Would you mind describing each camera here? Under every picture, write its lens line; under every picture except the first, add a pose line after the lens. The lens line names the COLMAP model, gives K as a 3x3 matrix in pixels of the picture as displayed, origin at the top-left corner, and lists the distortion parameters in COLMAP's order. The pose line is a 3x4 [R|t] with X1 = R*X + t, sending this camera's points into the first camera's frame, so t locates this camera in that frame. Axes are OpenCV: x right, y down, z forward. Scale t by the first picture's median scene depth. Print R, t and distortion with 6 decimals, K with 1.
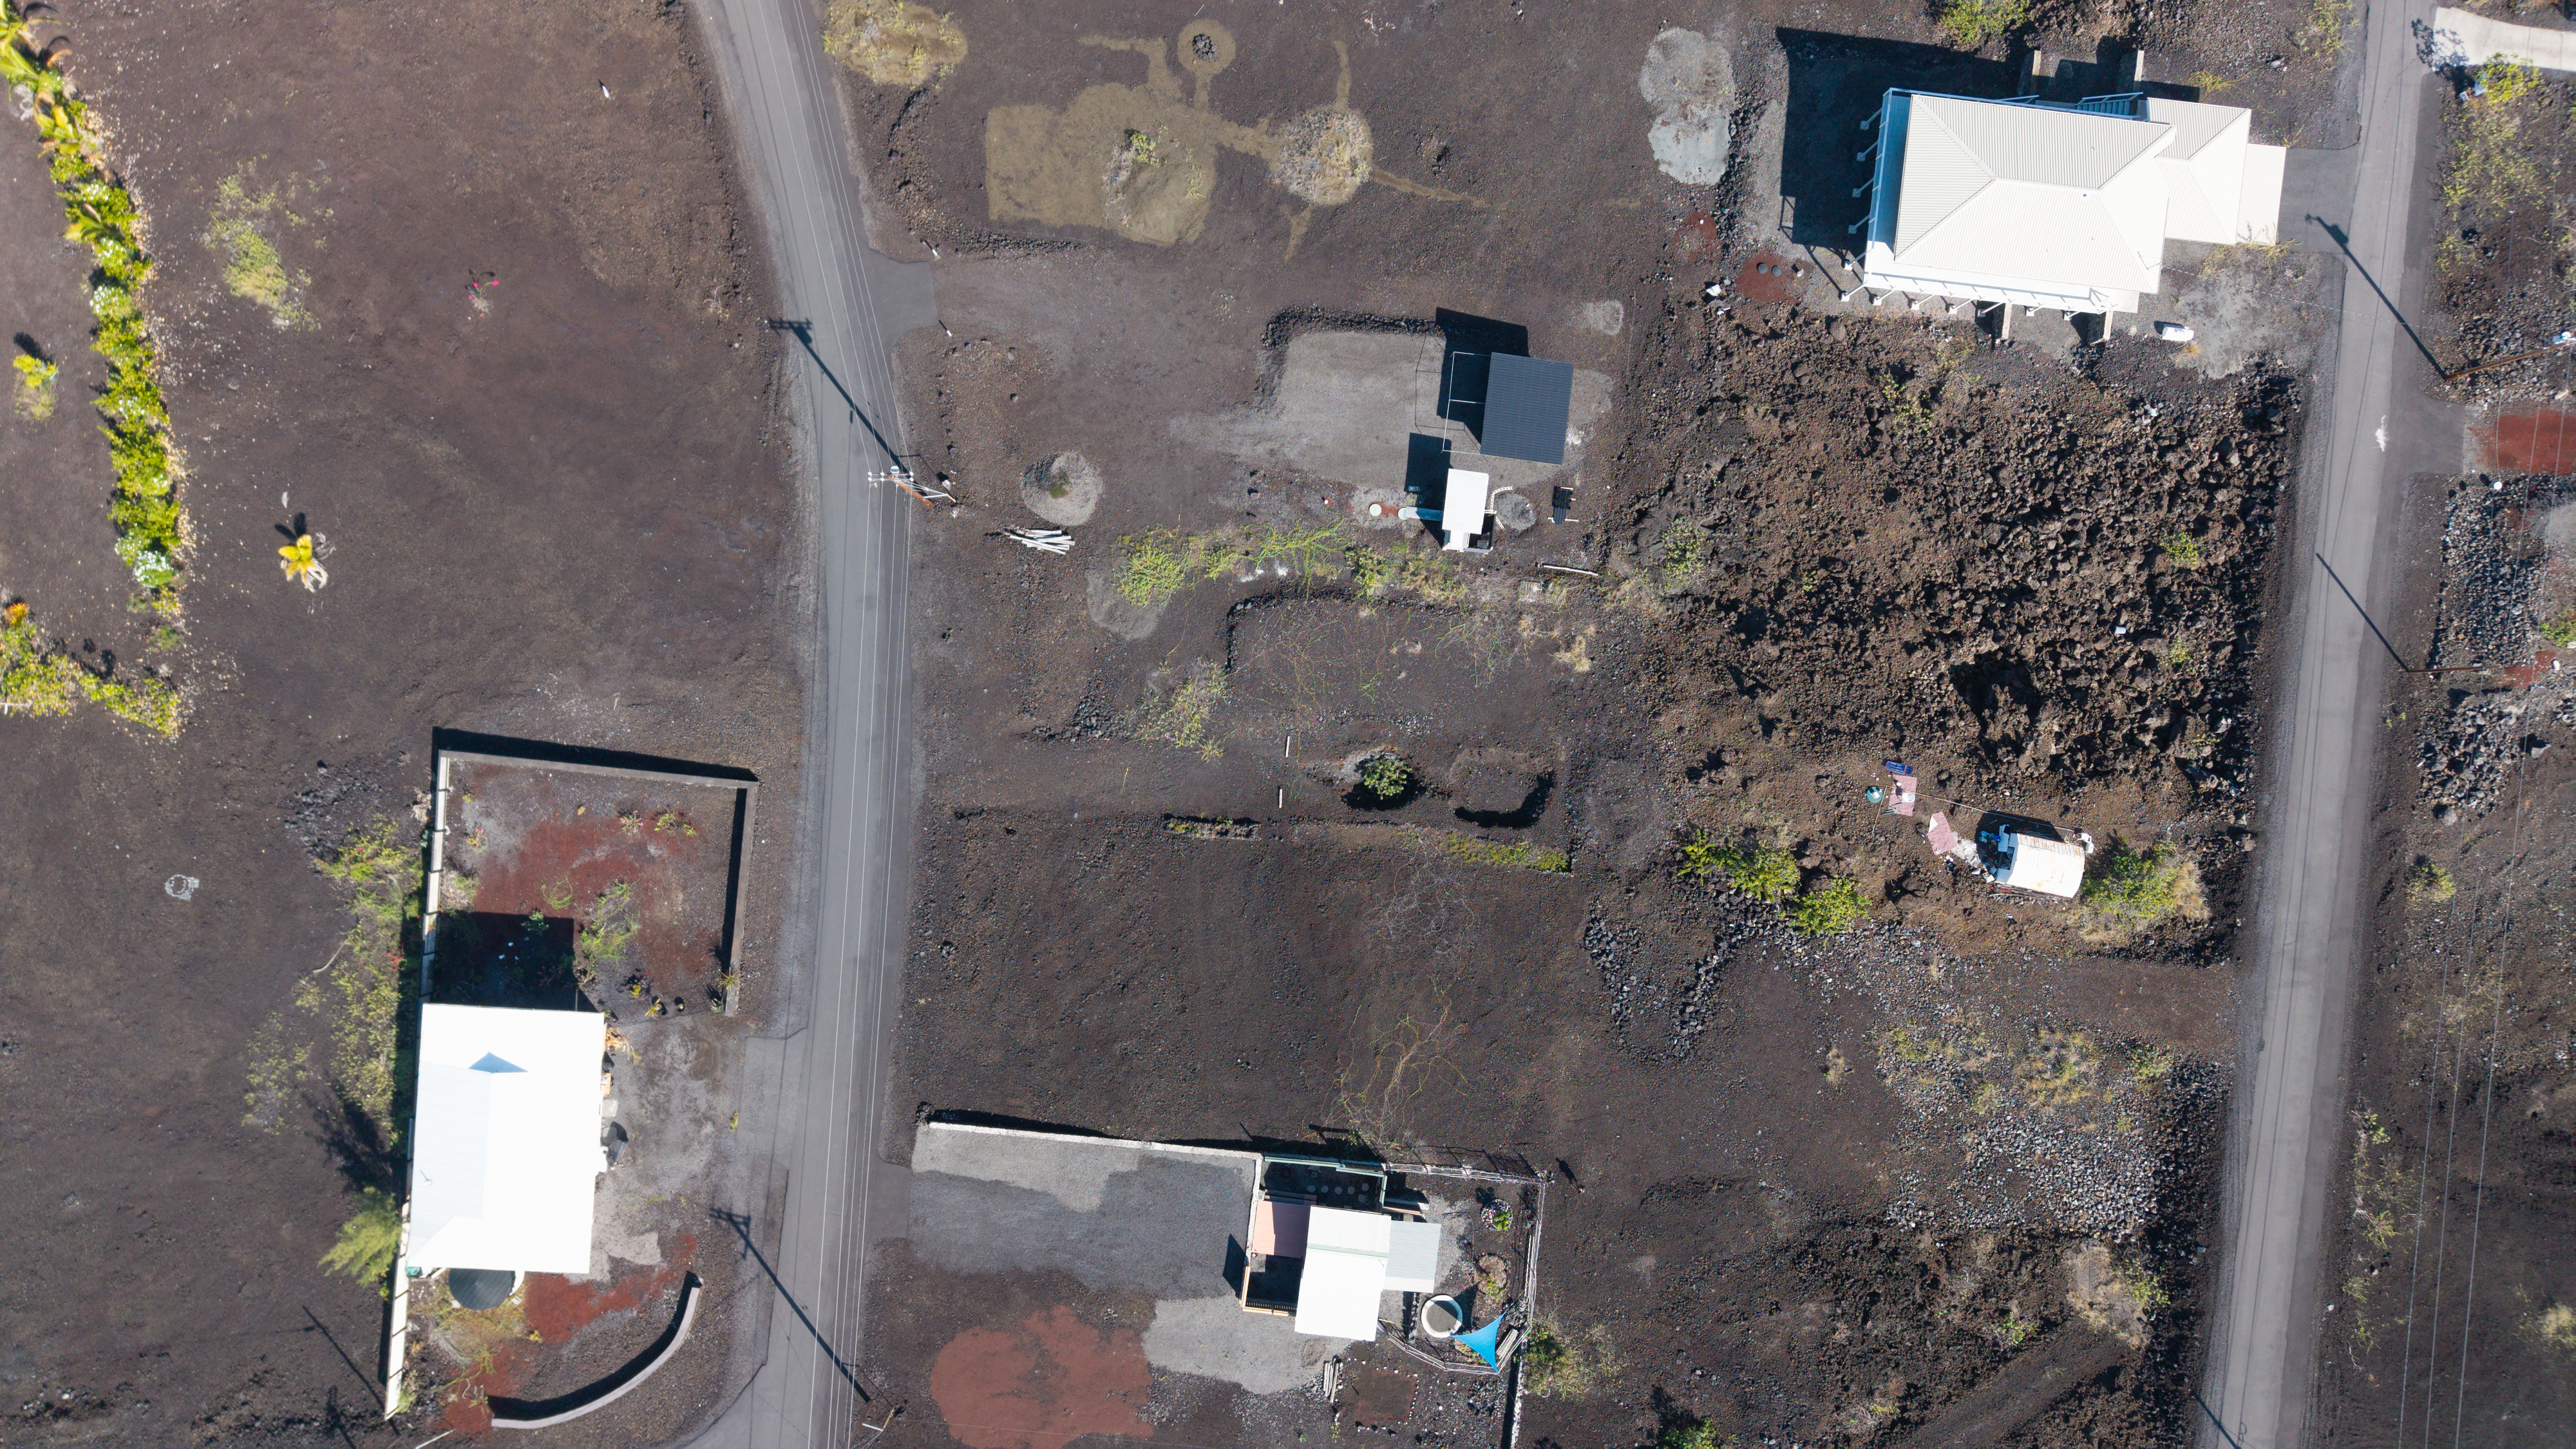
lens RADIAL K [[1722.7, 0, 1284.6], [0, 1722.7, 729.6], [0, 0, 1]] dist [0.036354, -0.035439]
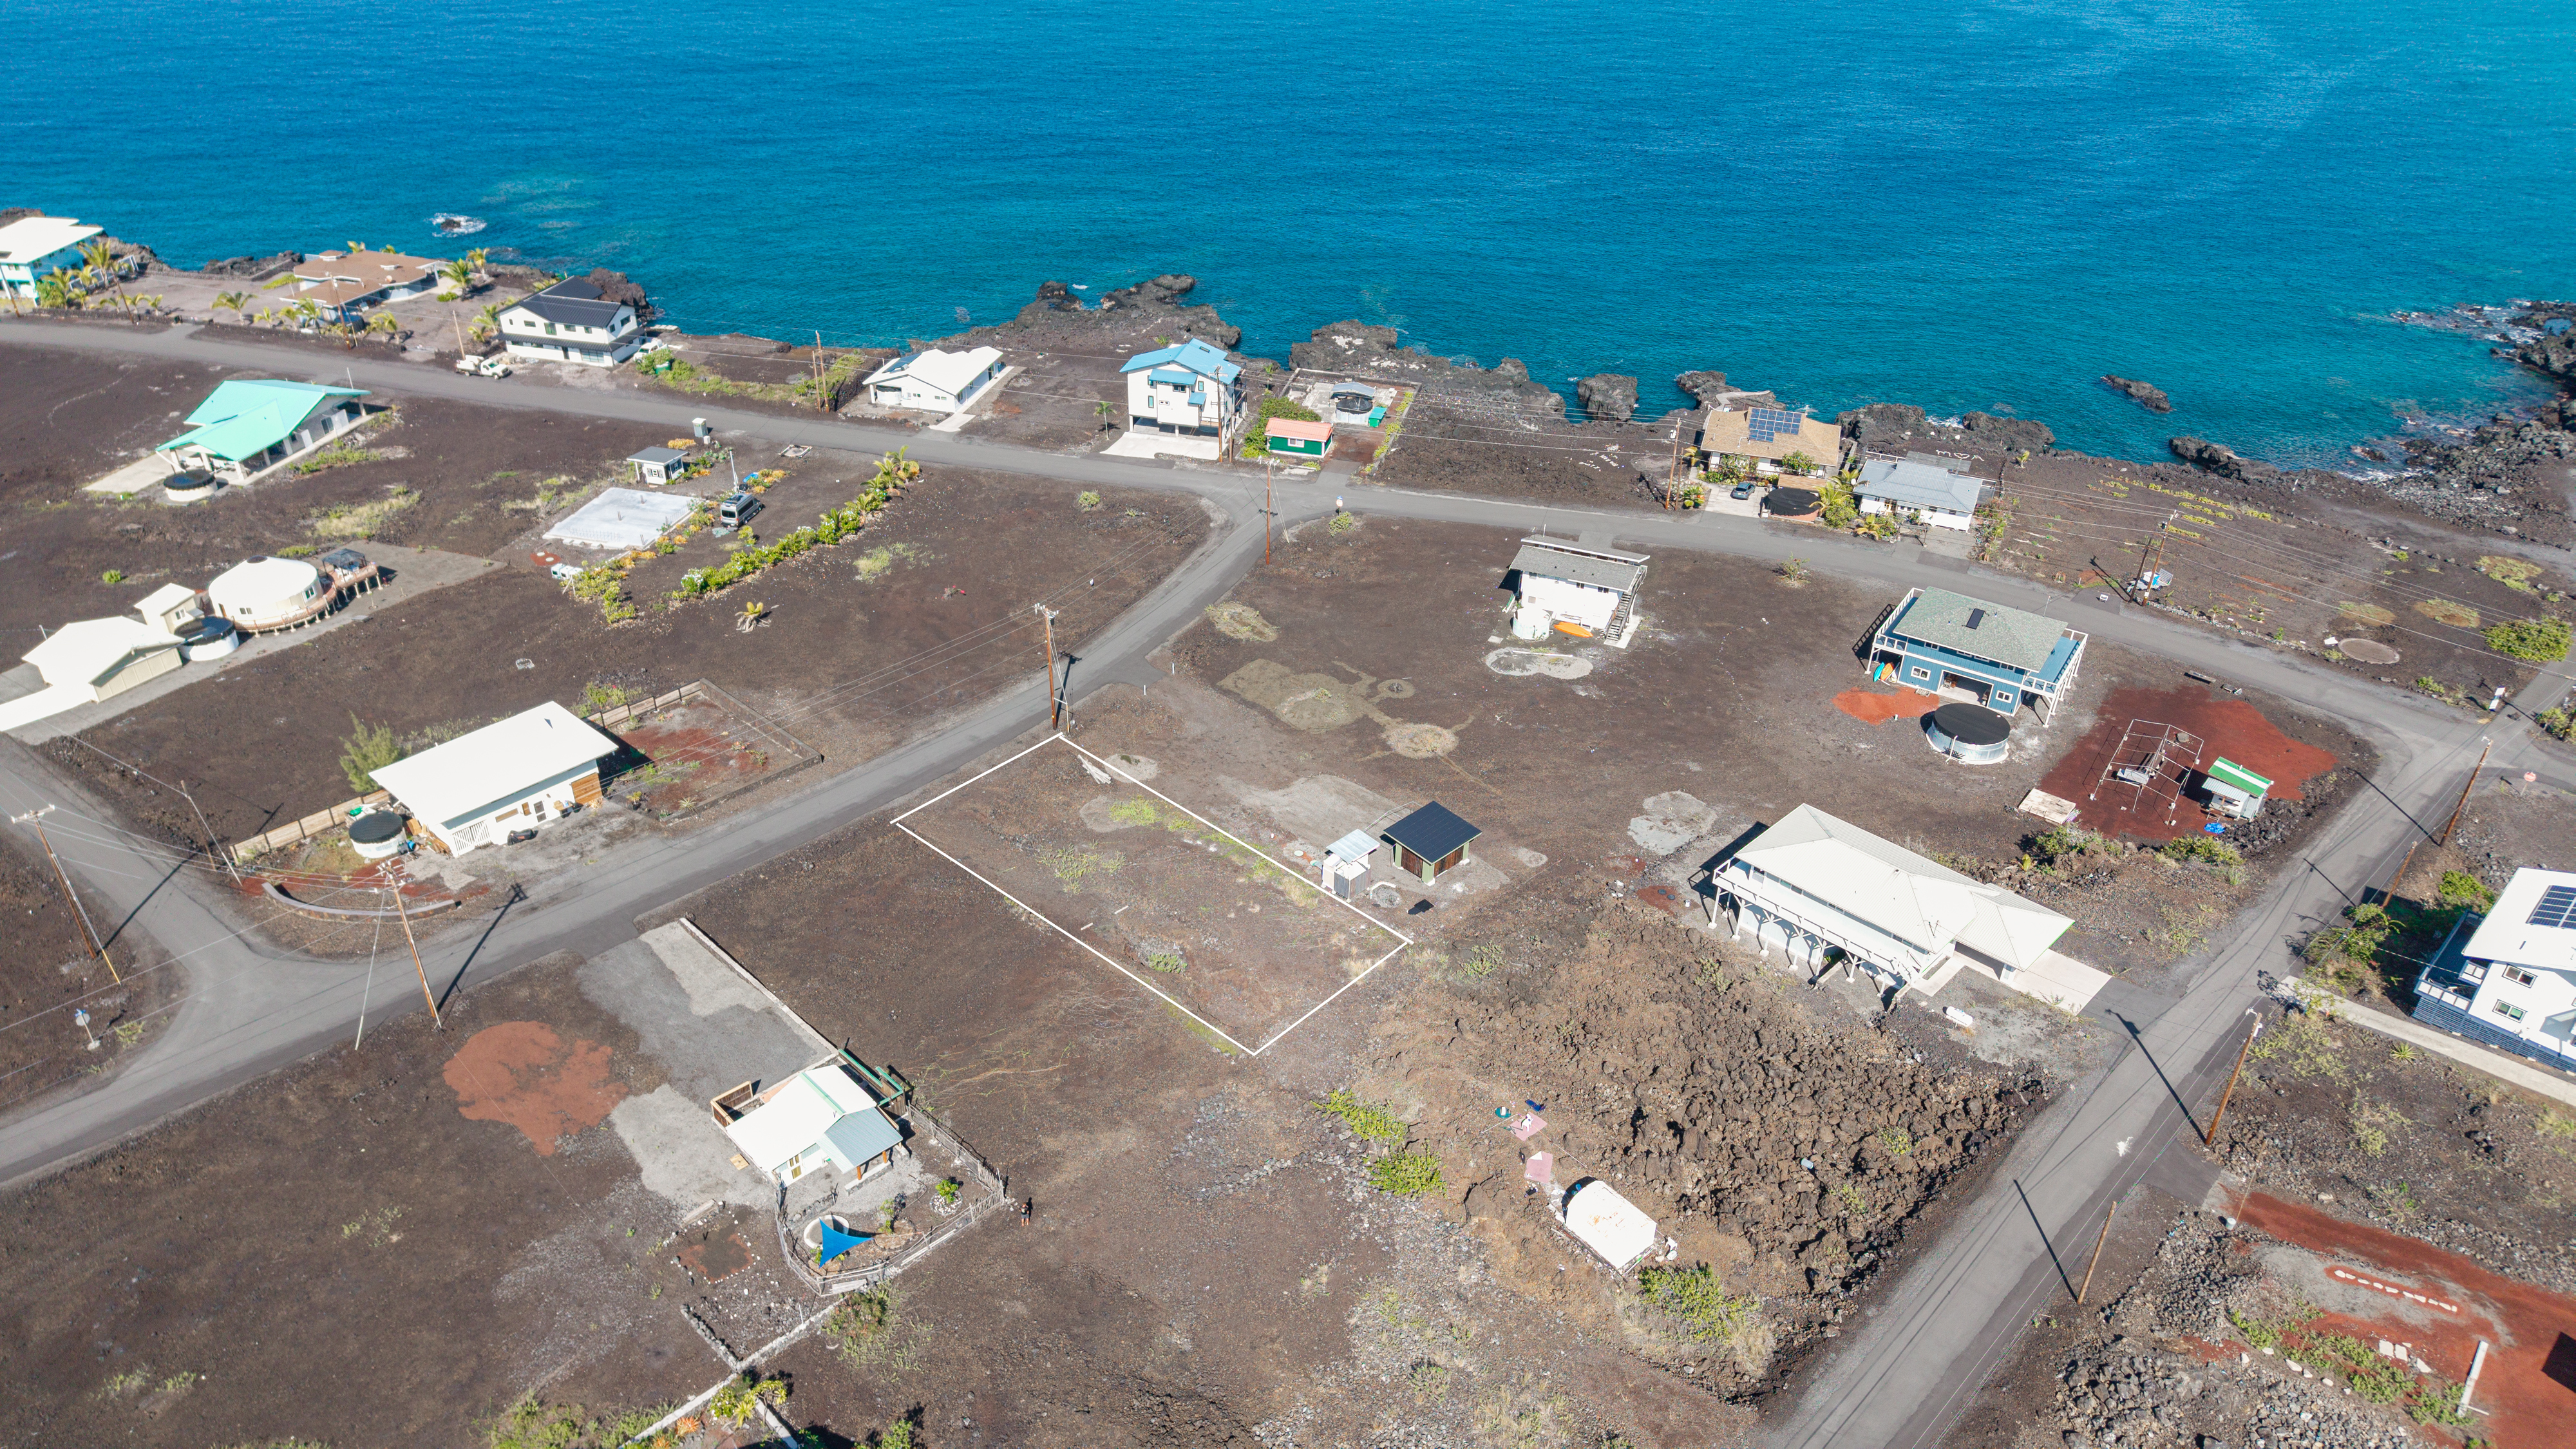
lens RADIAL K [[1722.7, 0, 1284.6], [0, 1722.7, 729.6], [0, 0, 1]] dist [0.036354, -0.035439]
pose [[0.783200, 0.307231, -0.540561, 0.715565], [-0.621769, 0.387706, -0.680505, 0.720313], [0.000506, 0.869076, 0.494679, 0.289406]]
